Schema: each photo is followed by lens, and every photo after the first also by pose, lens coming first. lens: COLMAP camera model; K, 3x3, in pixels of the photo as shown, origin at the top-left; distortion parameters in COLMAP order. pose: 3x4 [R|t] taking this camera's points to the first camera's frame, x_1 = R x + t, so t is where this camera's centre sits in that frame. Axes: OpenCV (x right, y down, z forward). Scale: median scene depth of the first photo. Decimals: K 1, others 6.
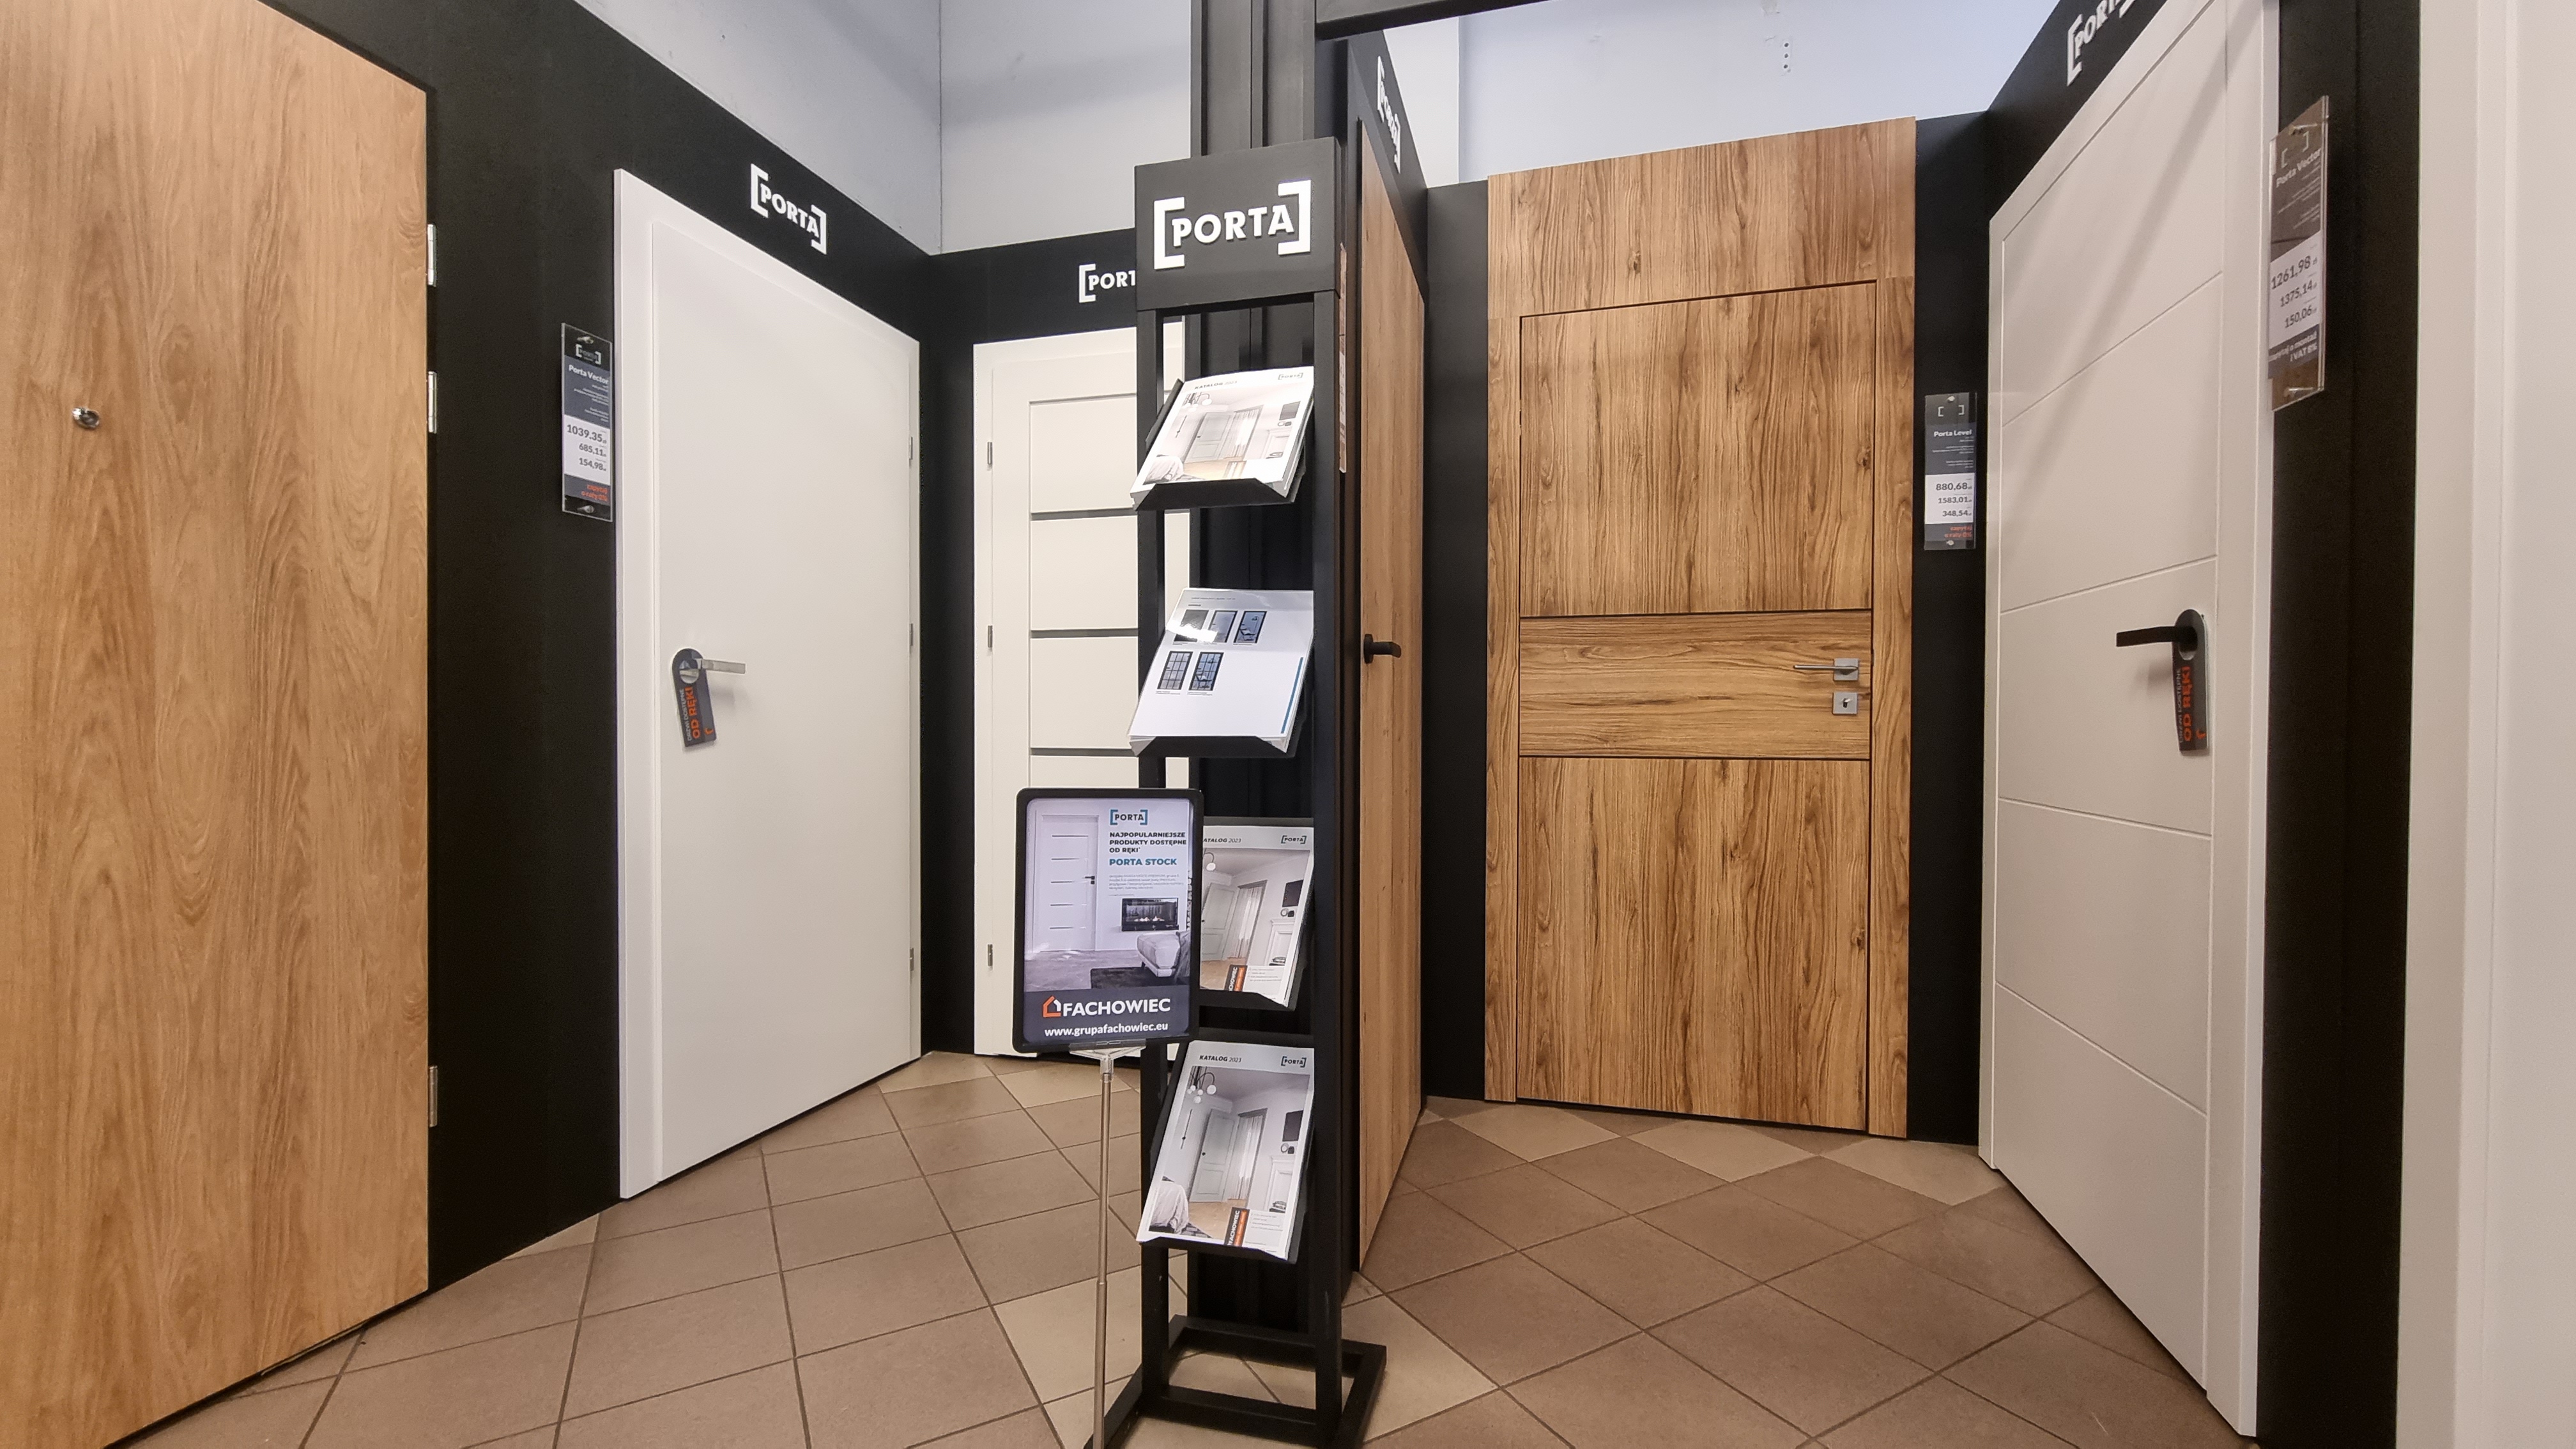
lens RADIAL K [[1050.5, 0, 1288.0], [0, 1050.5, 724.5], [0, 0, 1]] dist [0.001678, -0.000349]
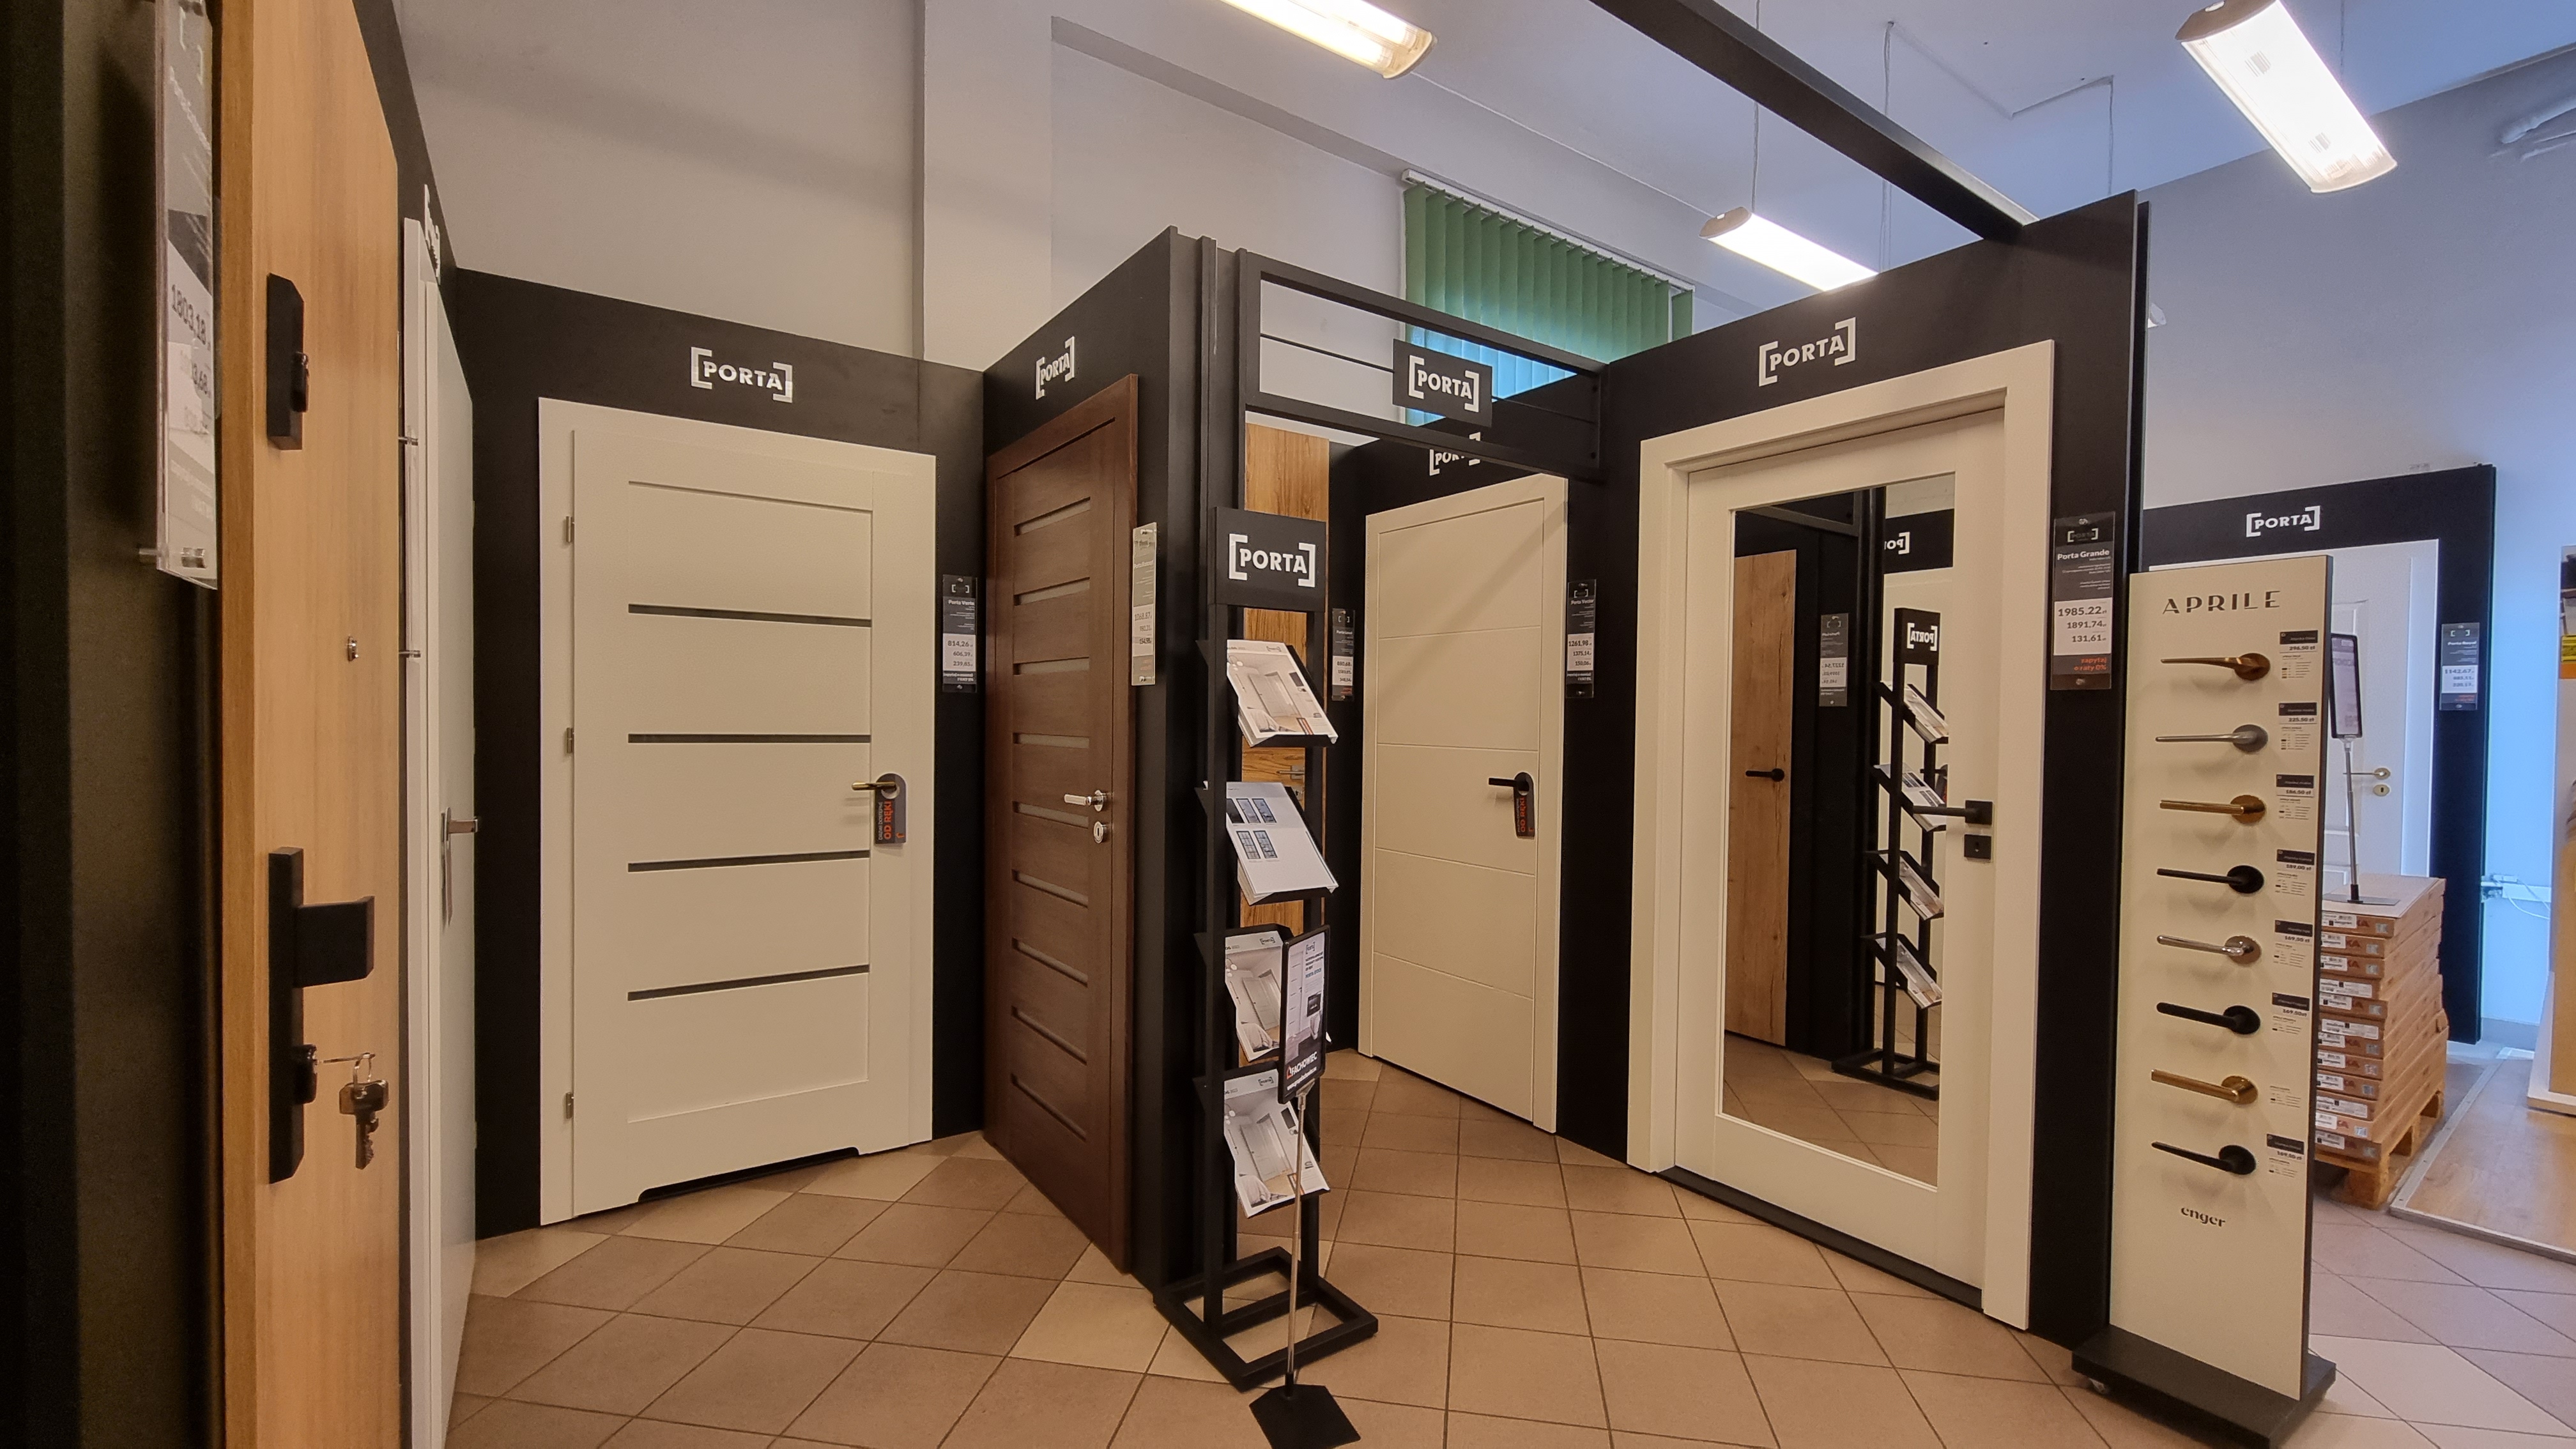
lens RADIAL K [[1050.5, 0, 1288.0], [0, 1050.5, 724.5], [0, 0, 1]] dist [0.001678, -0.000349]
pose [[0.638893, 0.000122, 0.769296, -1.178062], [-0.009526, 0.999925, 0.007753, -0.226934], [-0.769237, -0.012281, 0.638846, -0.026466]]
